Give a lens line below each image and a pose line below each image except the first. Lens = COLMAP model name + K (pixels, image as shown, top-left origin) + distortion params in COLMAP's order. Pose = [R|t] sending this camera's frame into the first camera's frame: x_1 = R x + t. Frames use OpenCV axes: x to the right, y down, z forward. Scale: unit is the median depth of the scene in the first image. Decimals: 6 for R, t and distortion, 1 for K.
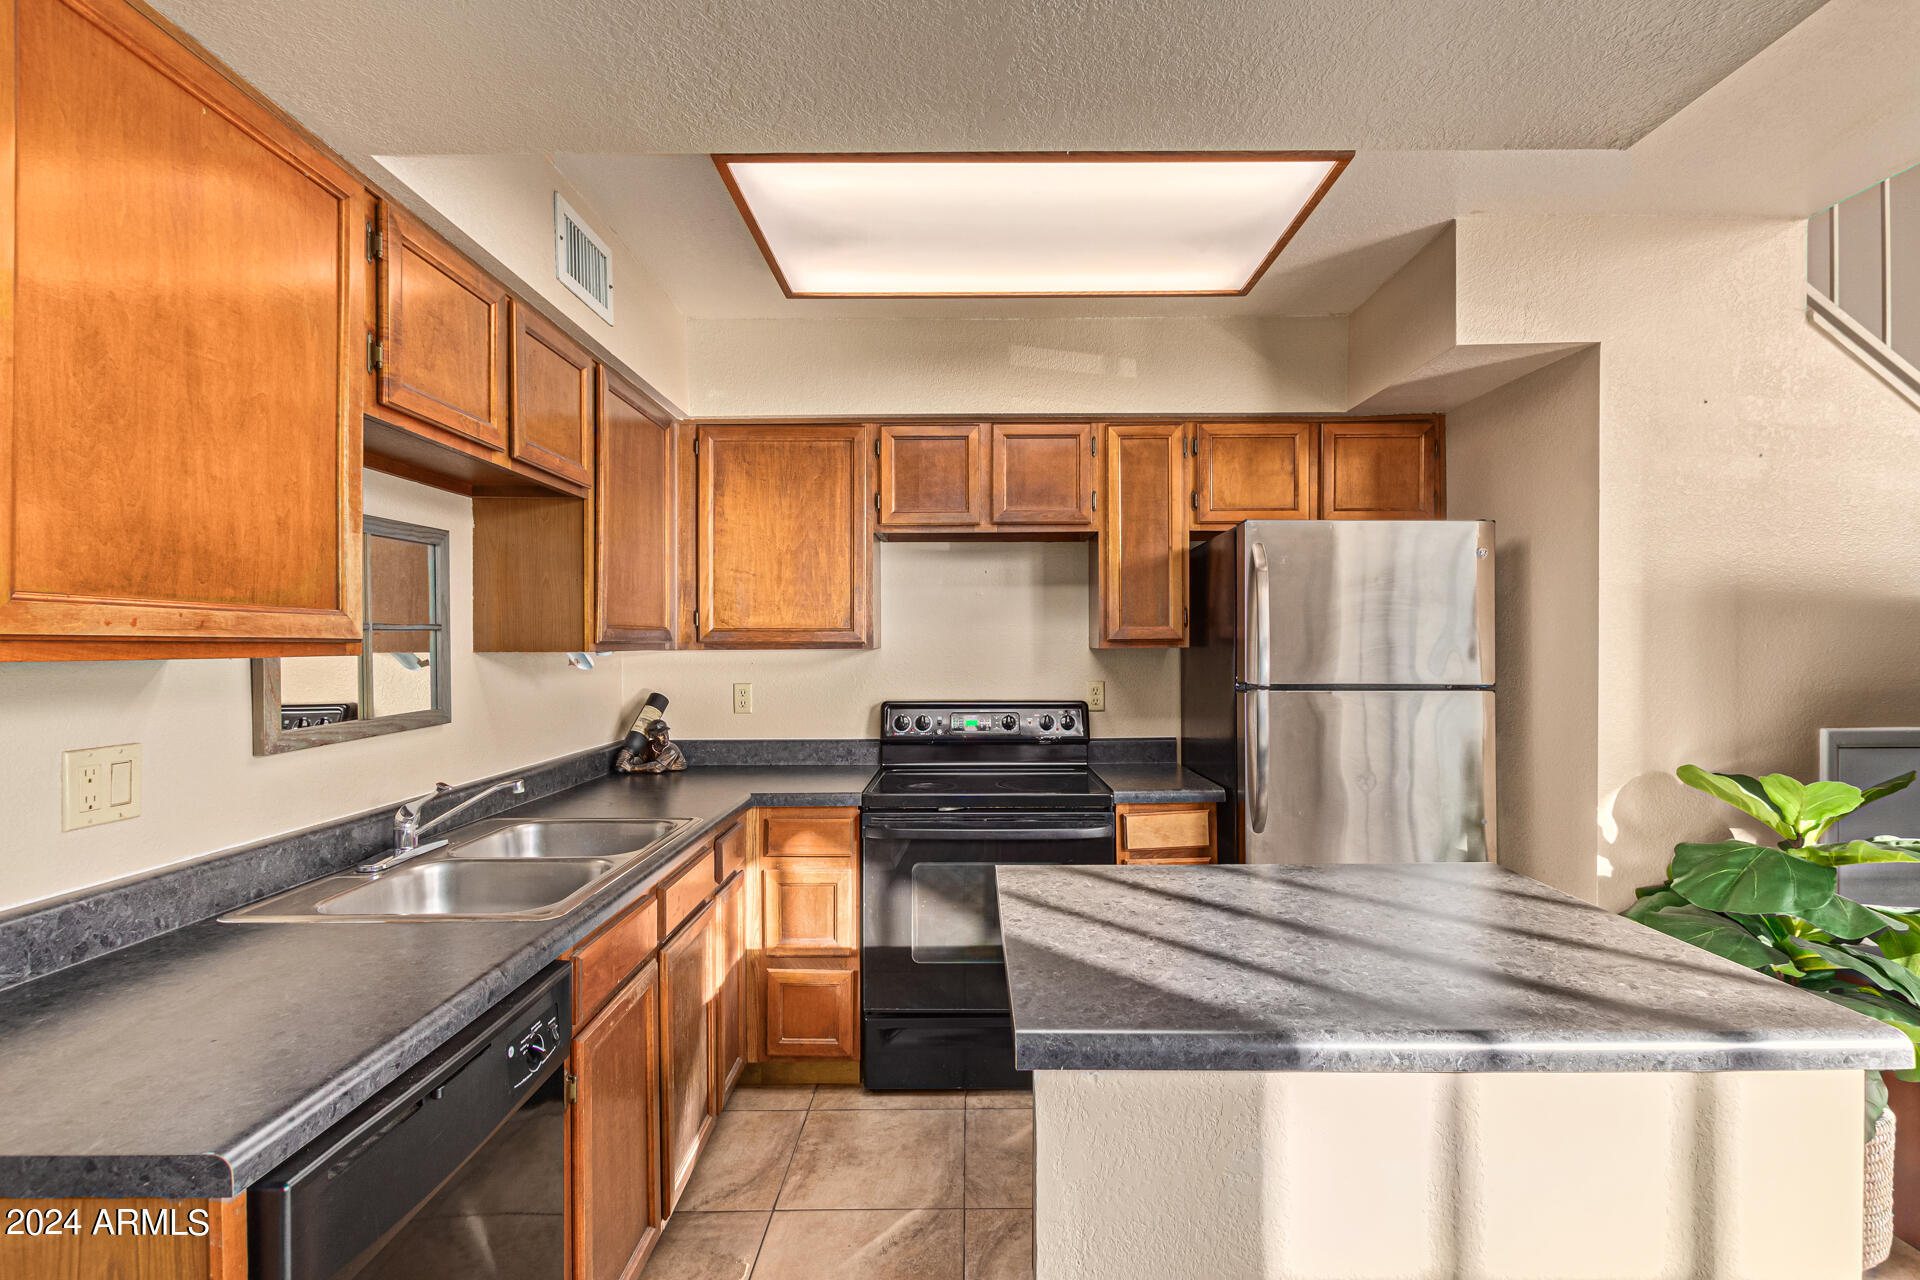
lens RADIAL K [[884.2, 0, 963.8], [0, 884.2, 646.2], [0, 0, 1]] dist [0.005756, -0.000242]
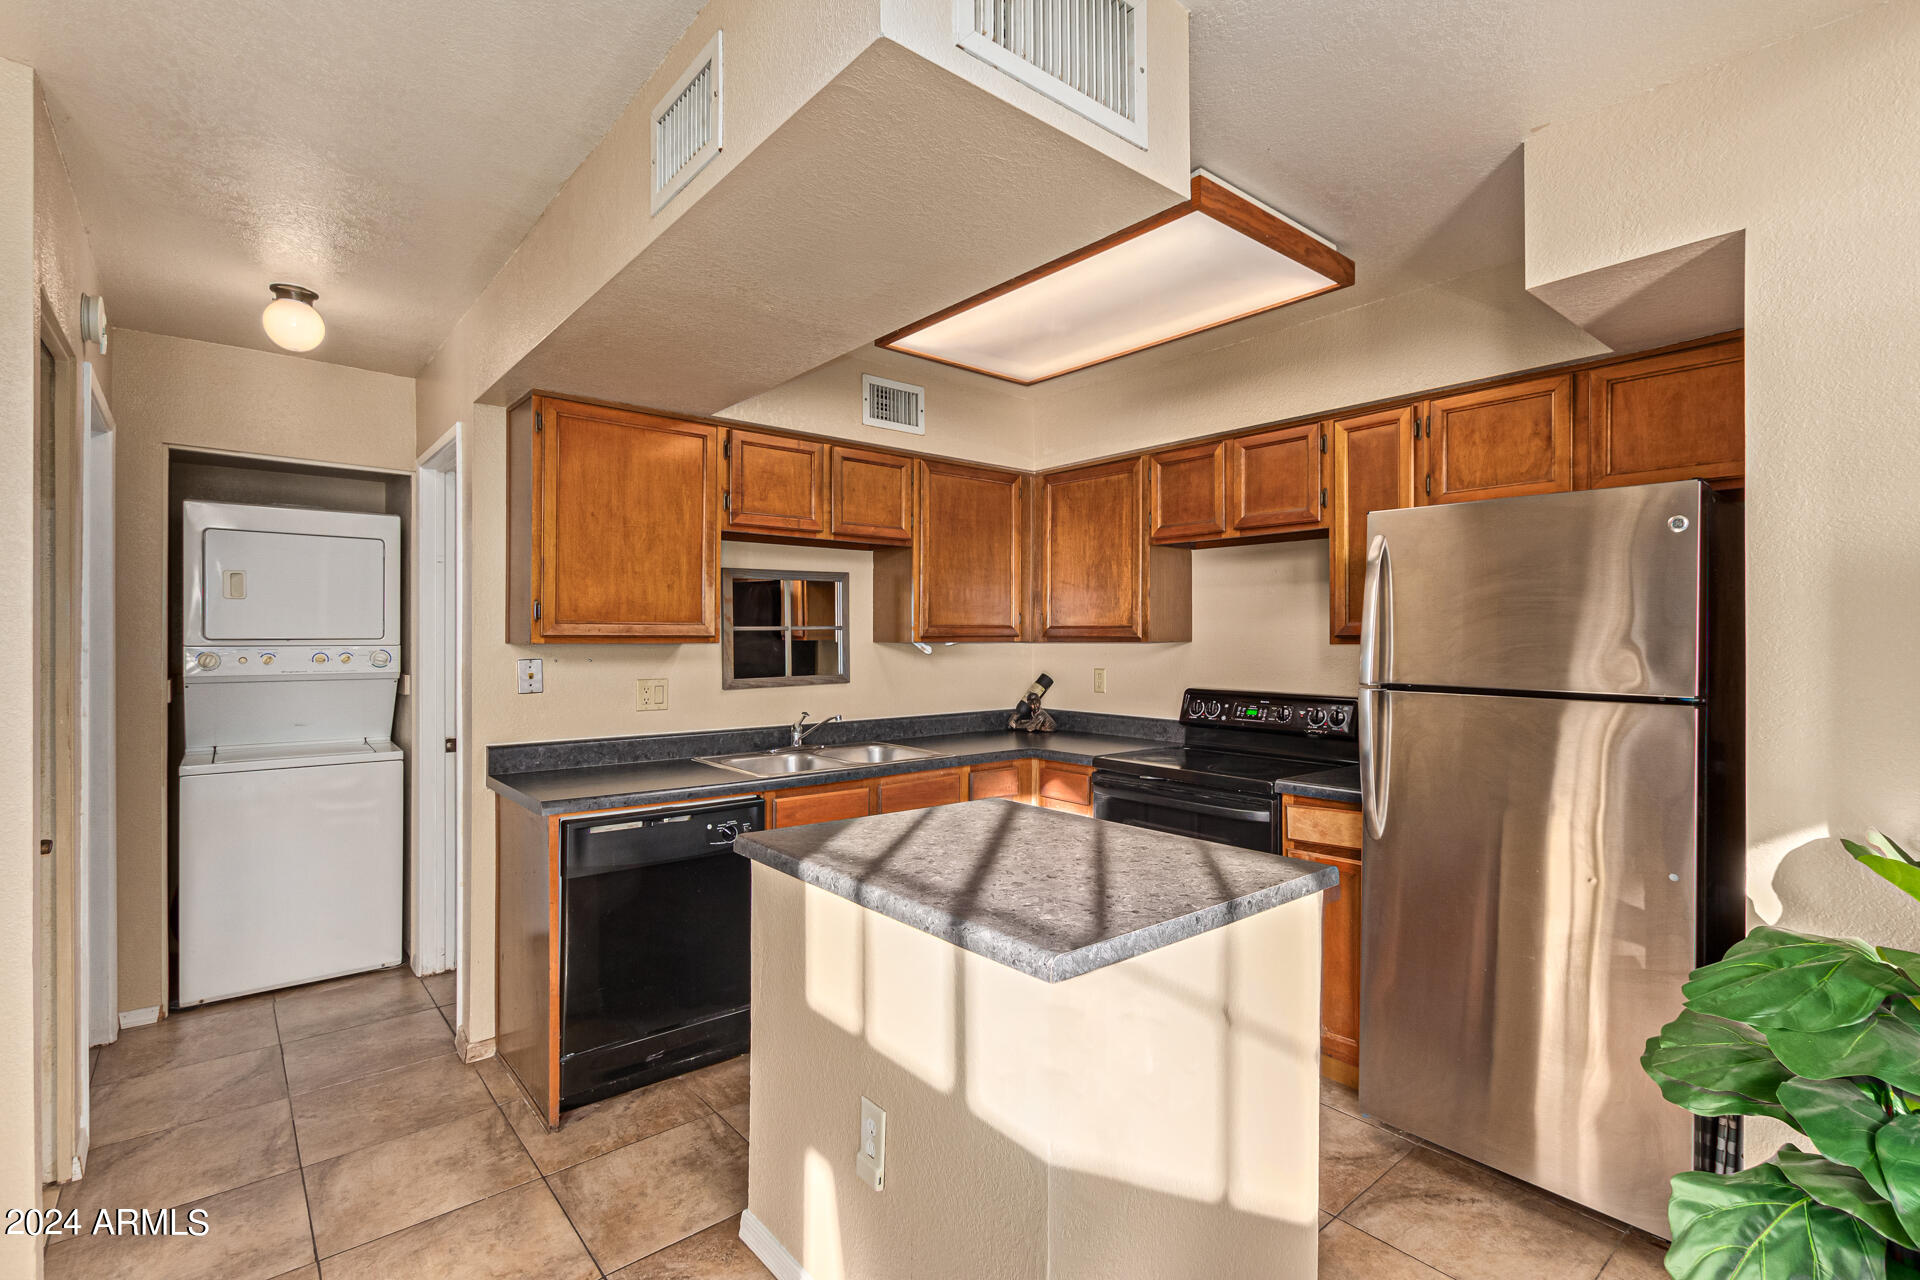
lens RADIAL K [[884.2, 0, 951.8], [0, 884.2, 633.7], [0, 0, 1]] dist [0.005756, -0.000242]
pose [[0.638490, 0.001769, -0.769628, 0.654833], [-0.004780, 0.999987, -0.001667, -0.005757], [0.769616, 0.004743, 0.638490, 0.030578]]
